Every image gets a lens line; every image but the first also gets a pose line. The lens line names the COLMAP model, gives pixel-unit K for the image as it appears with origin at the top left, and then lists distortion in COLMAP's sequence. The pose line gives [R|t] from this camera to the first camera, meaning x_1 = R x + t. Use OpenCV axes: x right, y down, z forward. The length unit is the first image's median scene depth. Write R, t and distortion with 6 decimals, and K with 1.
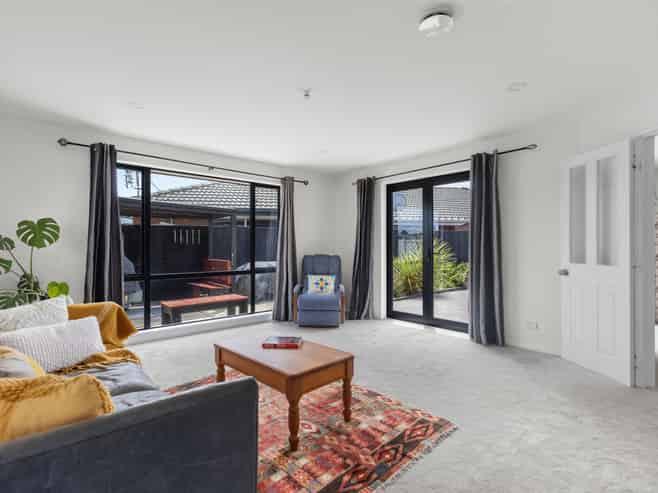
lens RADIAL K [[337.7, 0, 327.7], [0, 337.7, 245.6], [0, 0, 1]] dist [0.005266, 0.000122]
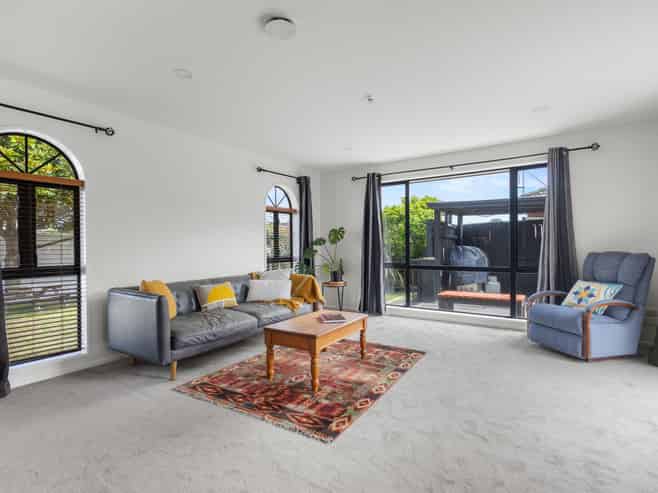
lens RADIAL K [[337.7, 0, 329.9], [0, 337.7, 247.3], [0, 0, 1]] dist [0.005266, 0.000122]
pose [[0.239421, 0.001650, -0.970915, 0.699235], [0.013575, 0.999895, 0.005046, 0.011534], [0.970821, -0.014389, 0.239373, 0.453968]]
